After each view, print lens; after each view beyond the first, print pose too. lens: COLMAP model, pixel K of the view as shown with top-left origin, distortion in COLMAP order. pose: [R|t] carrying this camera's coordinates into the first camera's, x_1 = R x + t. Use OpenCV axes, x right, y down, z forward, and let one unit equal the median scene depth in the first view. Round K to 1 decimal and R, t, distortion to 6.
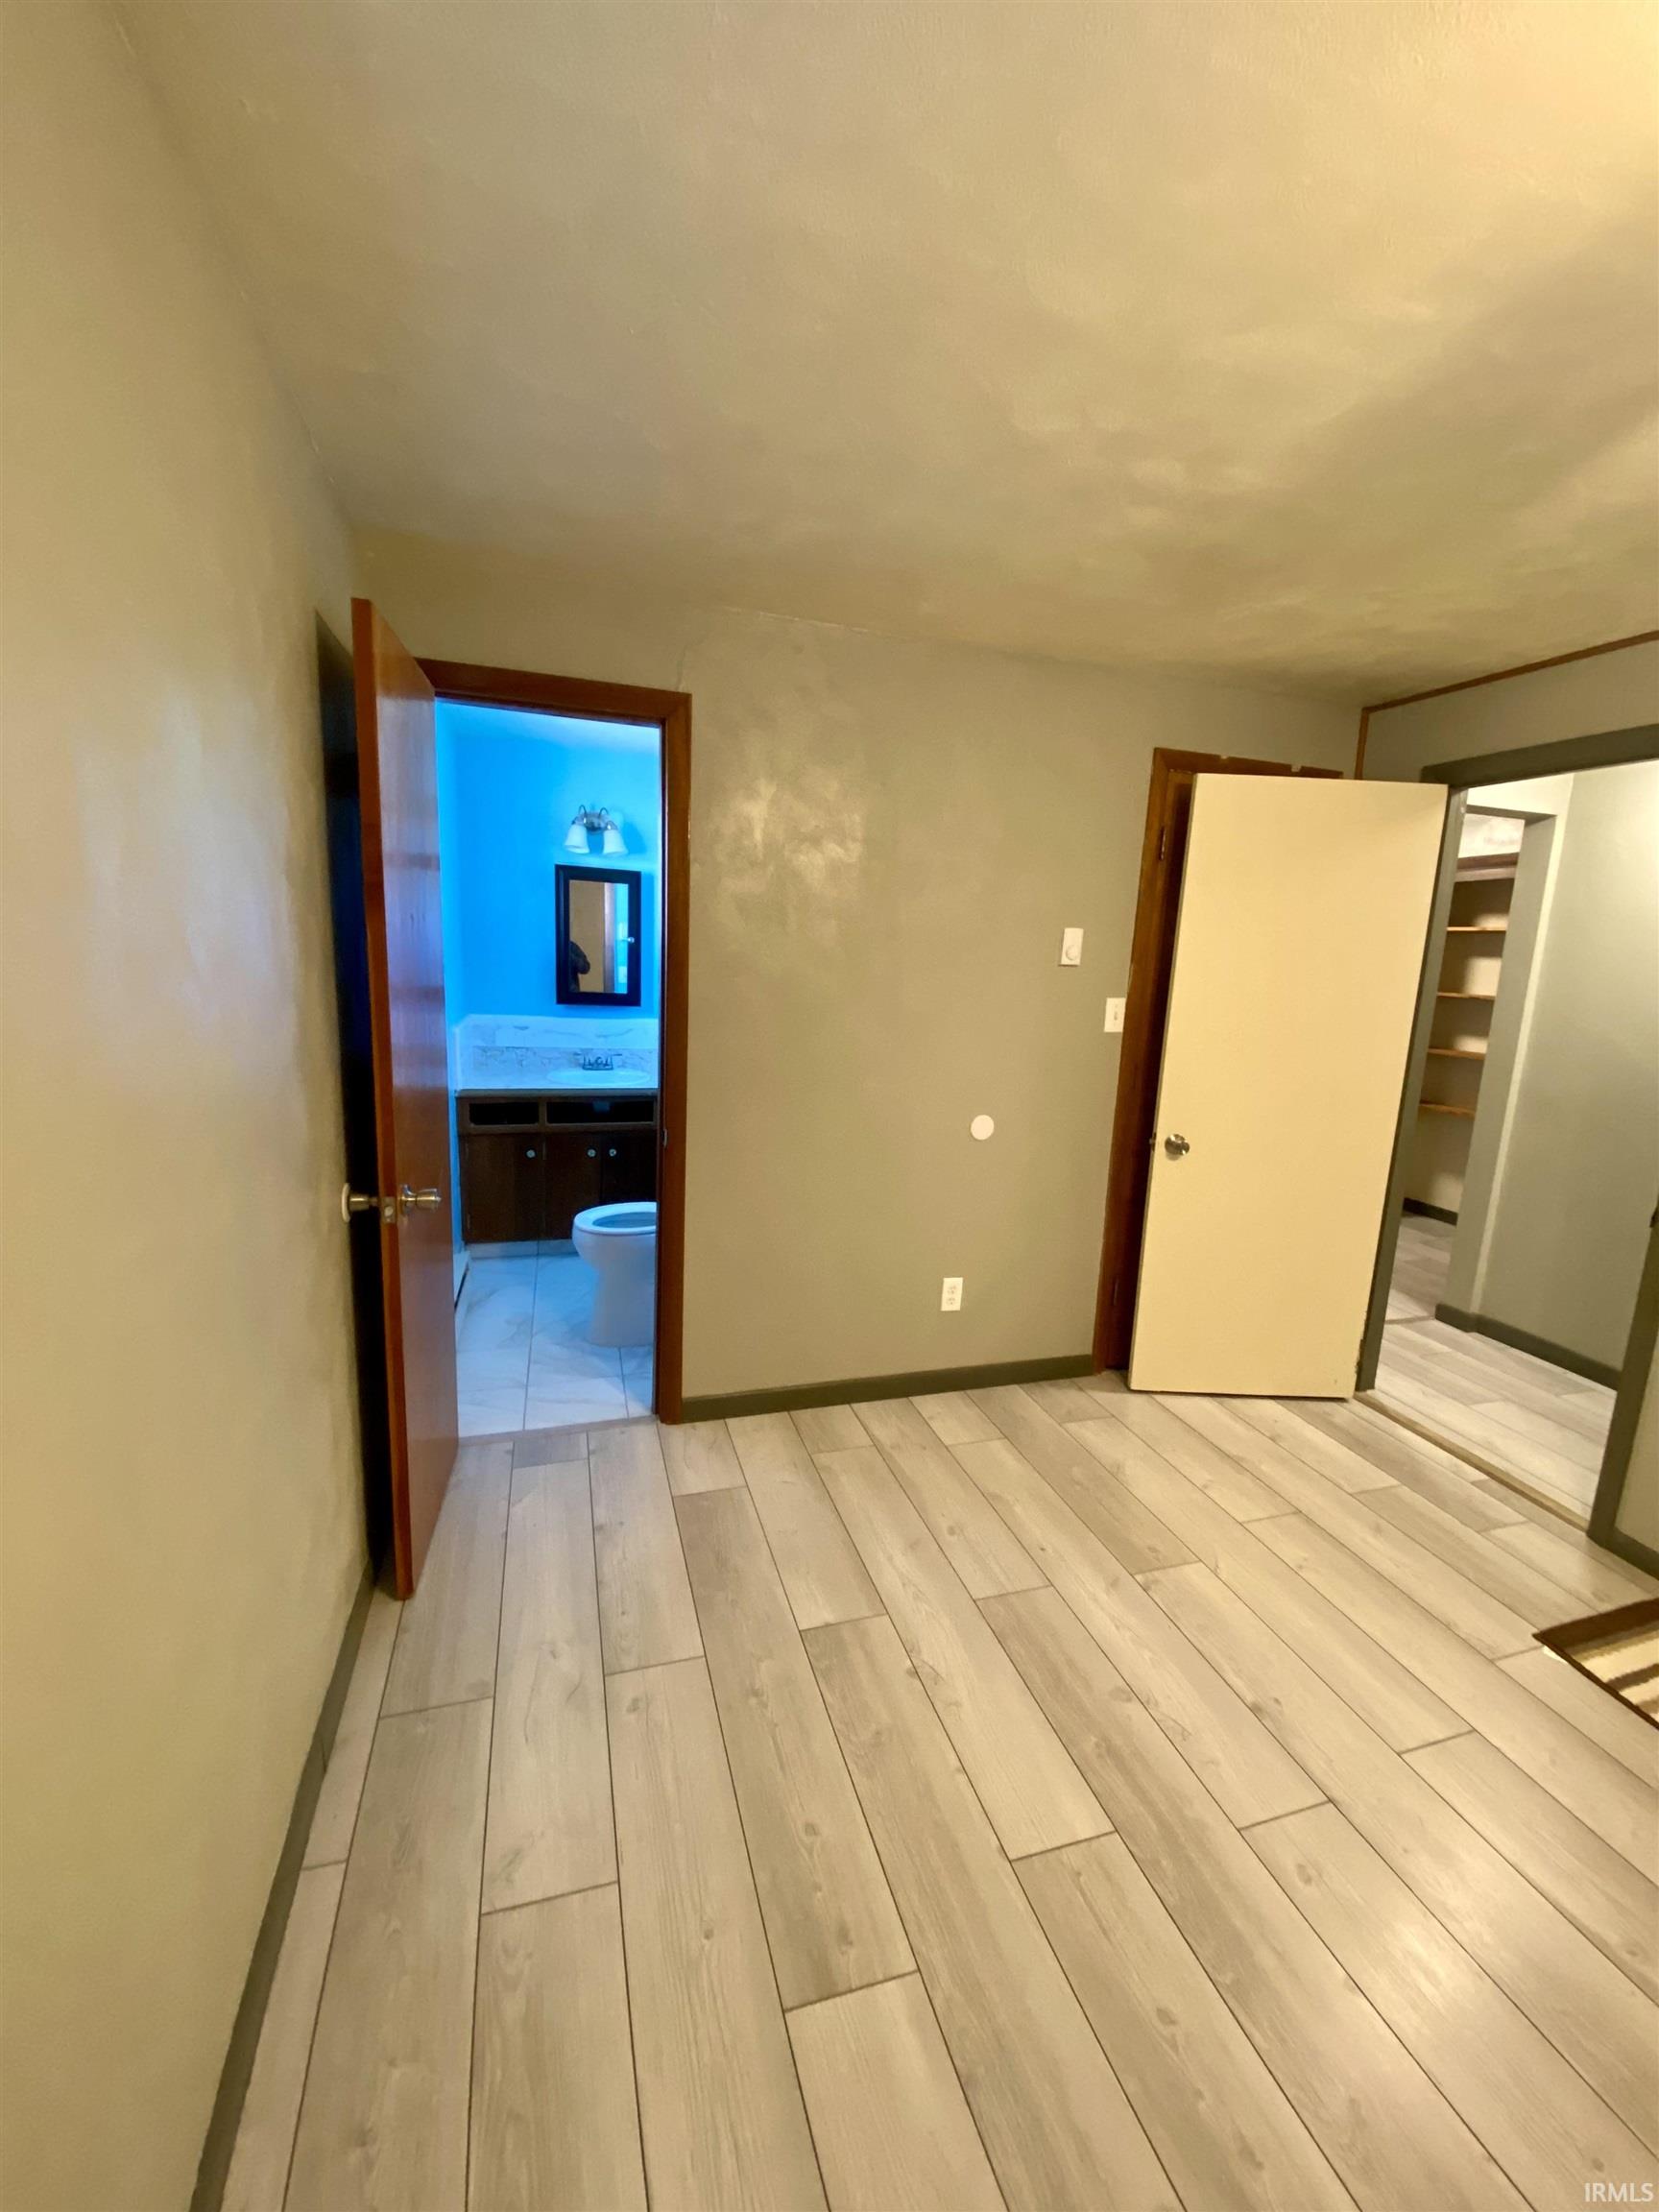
lens RADIAL K [[896.4, 0, 829.5], [0, 896.4, 1106.0], [0, 0, 1]] dist [0.017505, -0.019914]
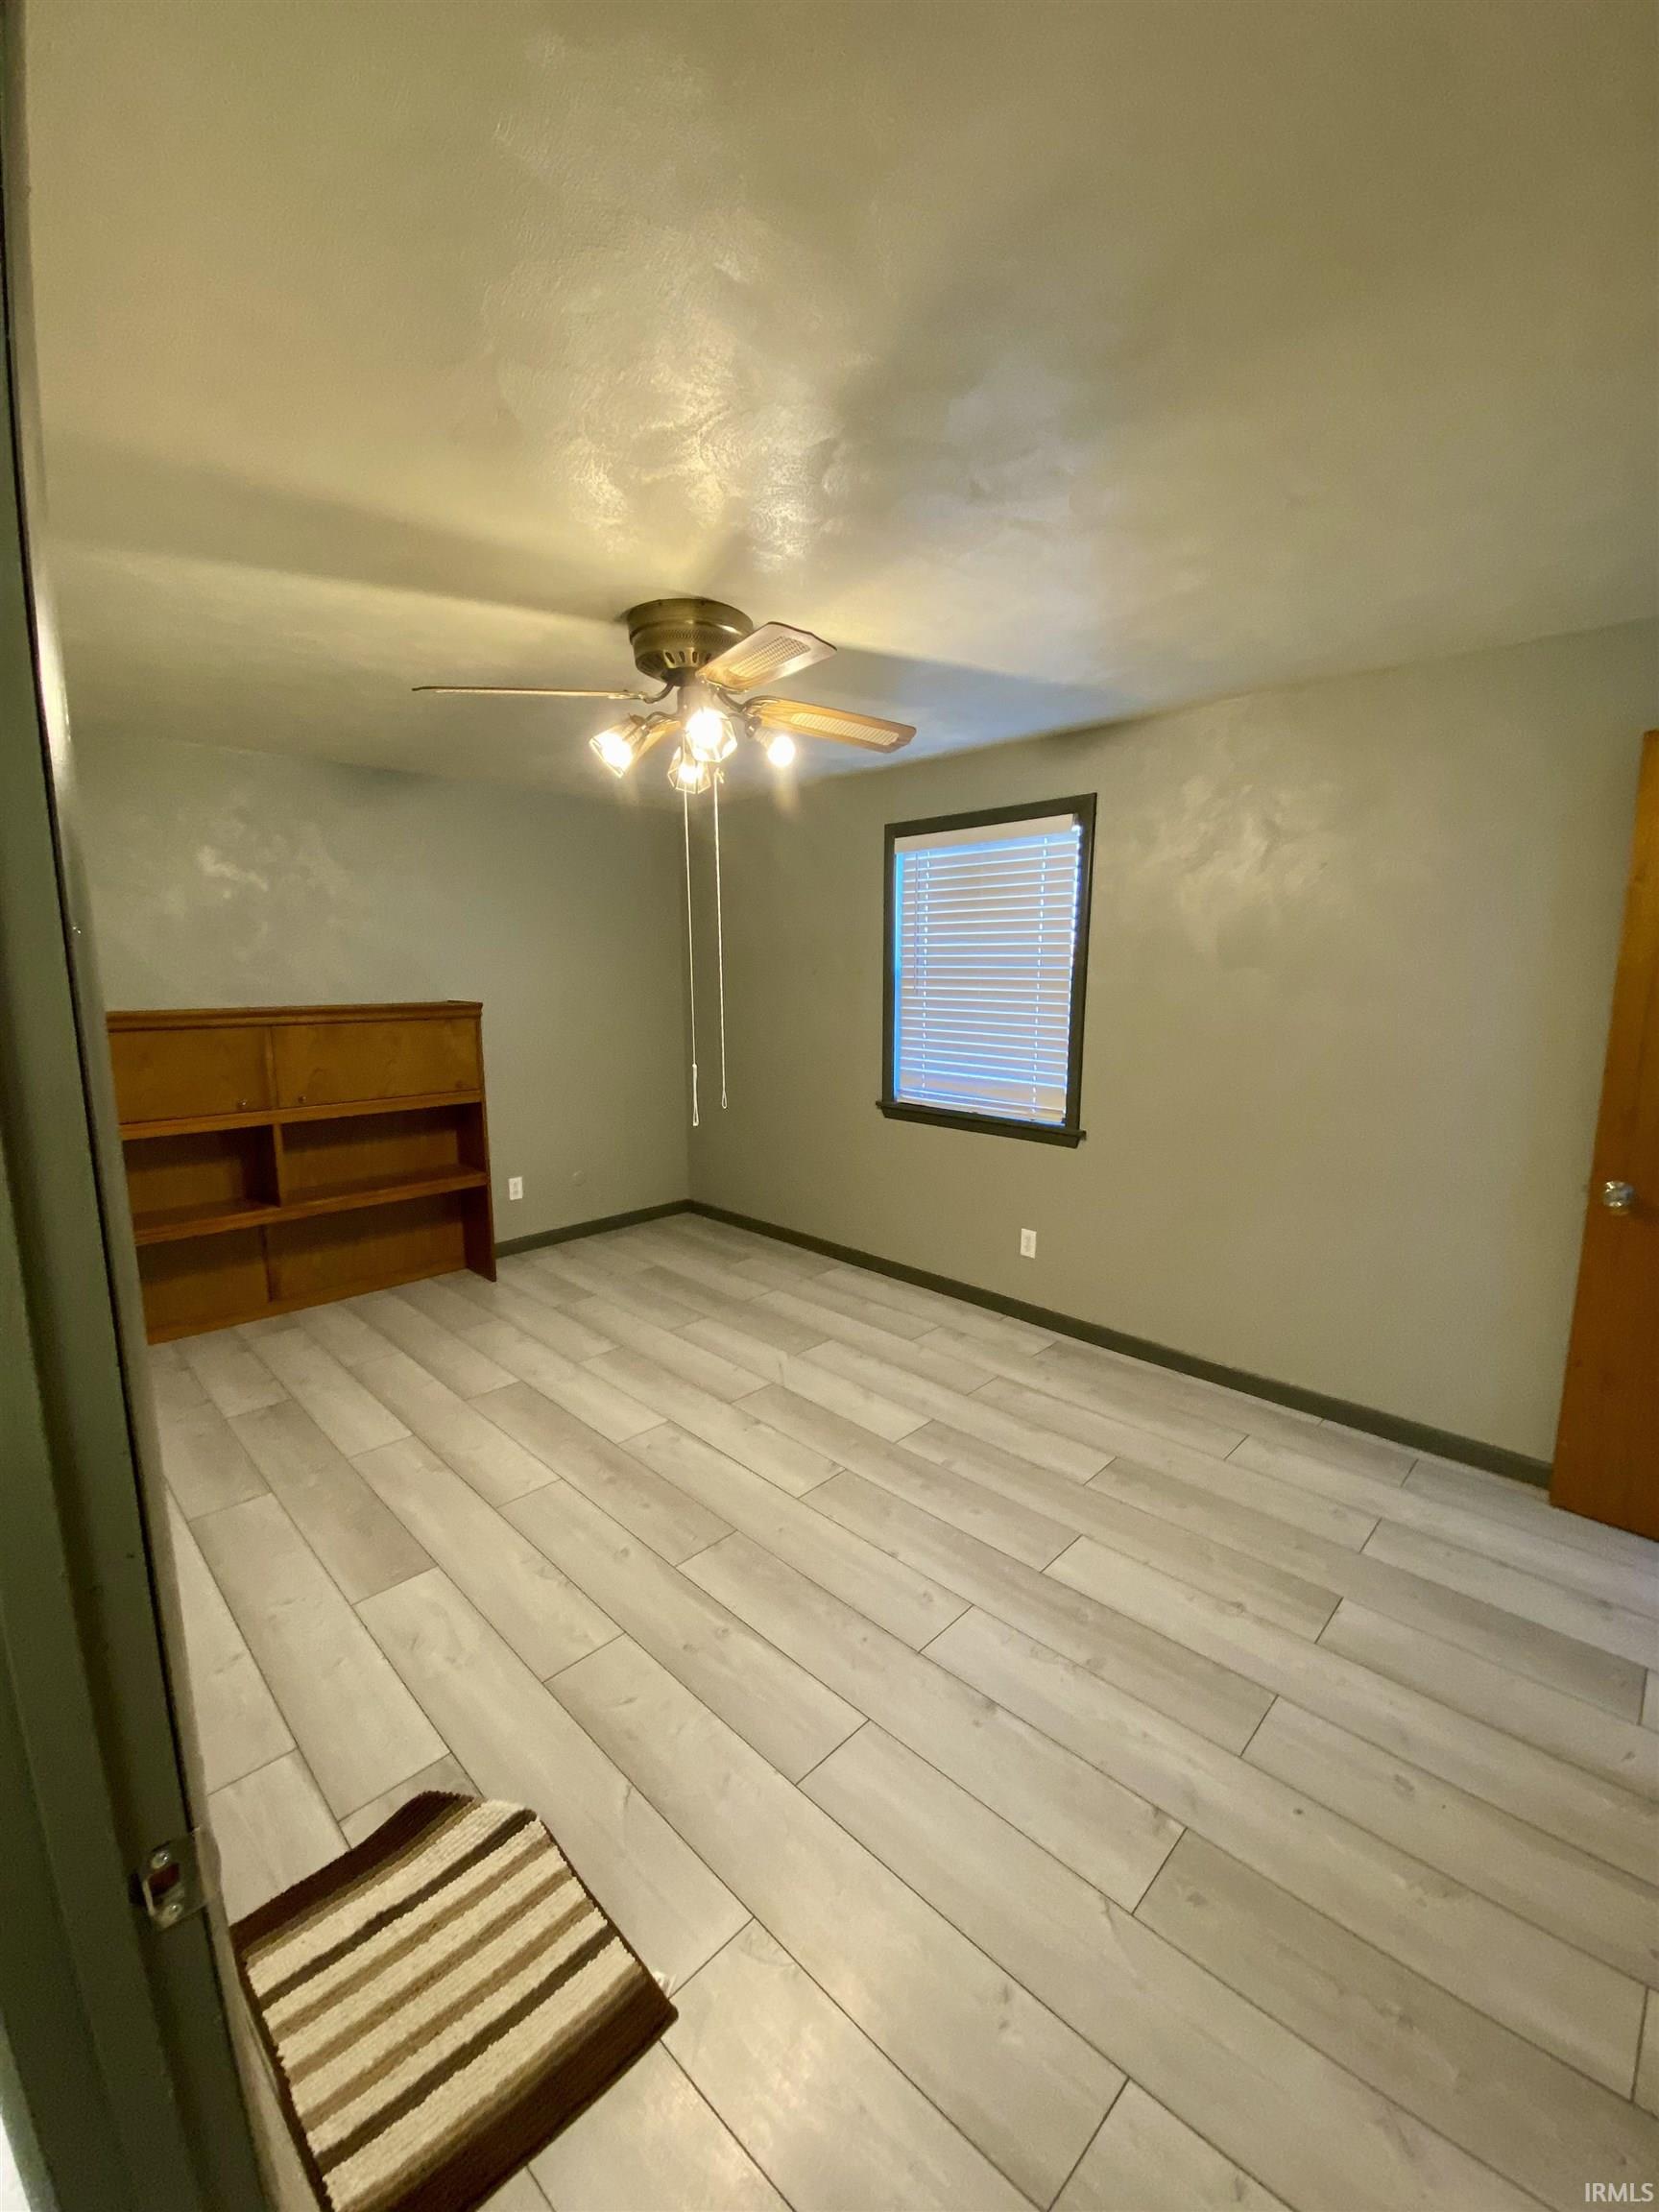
lens RADIAL K [[896.4, 0, 829.5], [0, 896.4, 1106.0], [0, 0, 1]] dist [0.017505, -0.019914]
pose [[-0.879675, 0.028998, -0.474691, 1.127873], [-0.122283, 0.950788, 0.284692, -0.244632], [0.459586, 0.308483, -0.832838, 1.596050]]
